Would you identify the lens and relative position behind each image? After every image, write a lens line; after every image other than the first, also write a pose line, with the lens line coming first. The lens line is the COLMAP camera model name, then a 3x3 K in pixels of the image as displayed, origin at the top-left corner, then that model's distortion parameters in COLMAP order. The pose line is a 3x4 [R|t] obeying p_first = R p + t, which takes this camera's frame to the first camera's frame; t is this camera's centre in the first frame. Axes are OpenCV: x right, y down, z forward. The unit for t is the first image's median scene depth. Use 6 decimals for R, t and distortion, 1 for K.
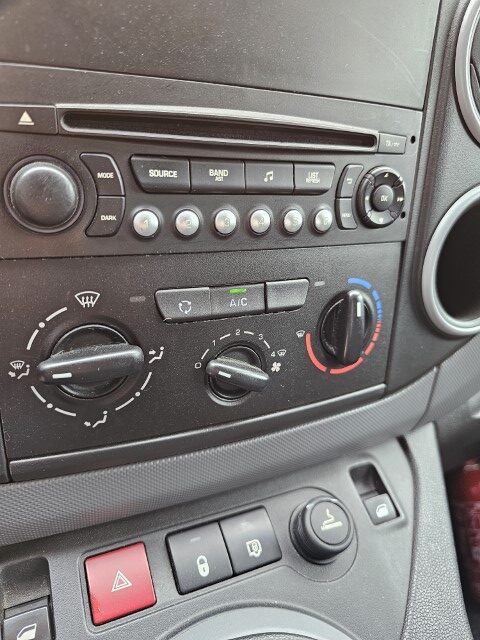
lens RADIAL K [[429.6, 0, 240.0], [0, 429.6, 320.0], [0, 0, 1]] dist [0.037372, -0.018869]
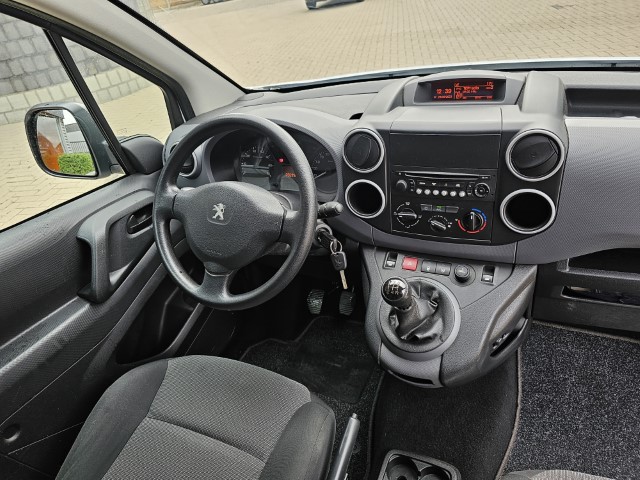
lens RADIAL K [[429.6, 0, 317.7], [0, 429.6, 237.6], [0, 0, 1]] dist [0.037372, -0.018869]
pose [[0.671382, 0.270374, -0.690032, 2.438102], [-0.115335, 0.957851, 0.263096, -0.835507], [0.732082, -0.097054, 0.674268, -3.110397]]
